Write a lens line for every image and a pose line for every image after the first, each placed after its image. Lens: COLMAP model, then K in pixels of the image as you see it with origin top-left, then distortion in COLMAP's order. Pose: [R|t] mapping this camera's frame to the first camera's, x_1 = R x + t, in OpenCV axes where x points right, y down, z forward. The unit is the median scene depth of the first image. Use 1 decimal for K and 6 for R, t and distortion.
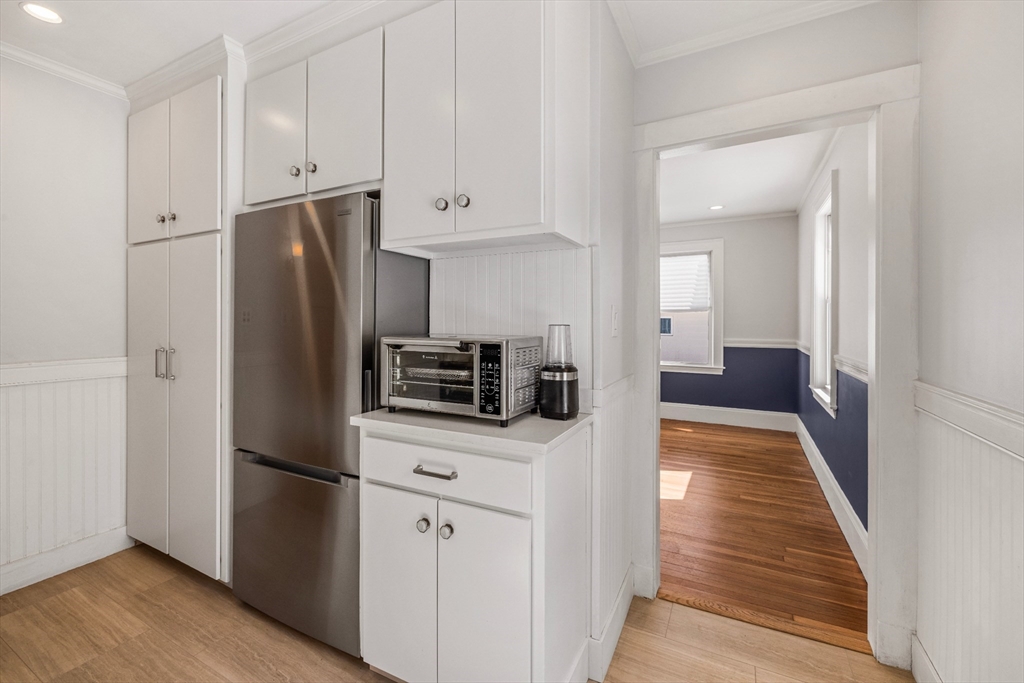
lens RADIAL K [[431.6, 0, 512.0], [0, 431.6, 341.5], [0, 0, 1]] dist [-0.000163, -0.000025]
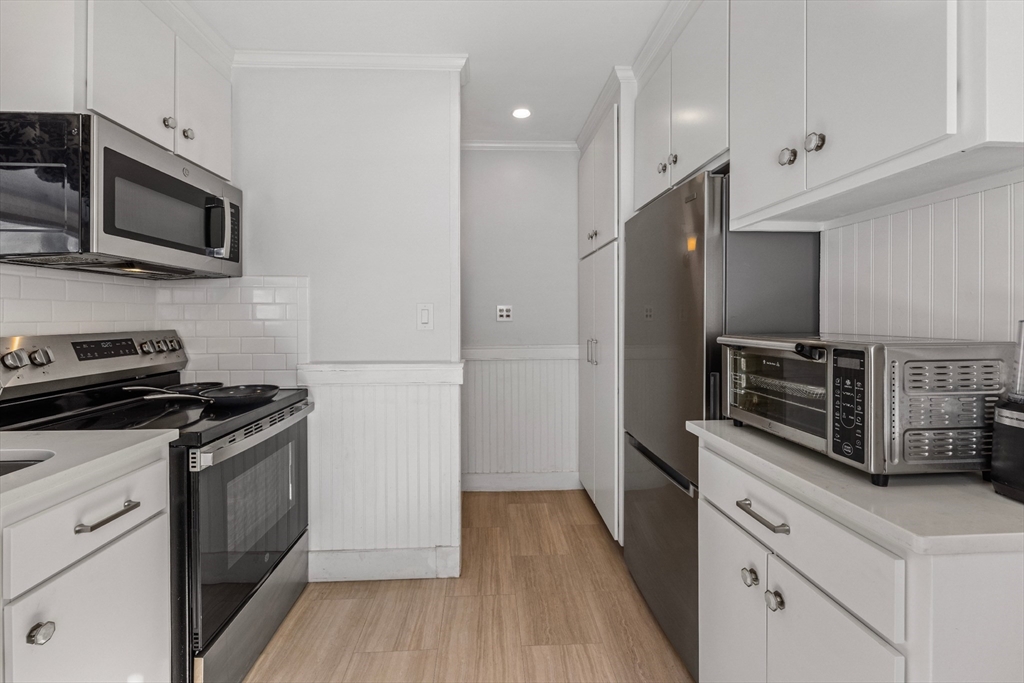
lens RADIAL K [[432.9, 0, 502.2], [0, 432.9, 337.1], [0, 0, 1]] dist [-0.001911, 0.000016]
pose [[0.513172, 0.033379, -0.857636, 0.202007], [-0.034910, 0.999228, 0.018000, -0.006137], [0.857575, 0.020703, 0.513941, 0.187410]]
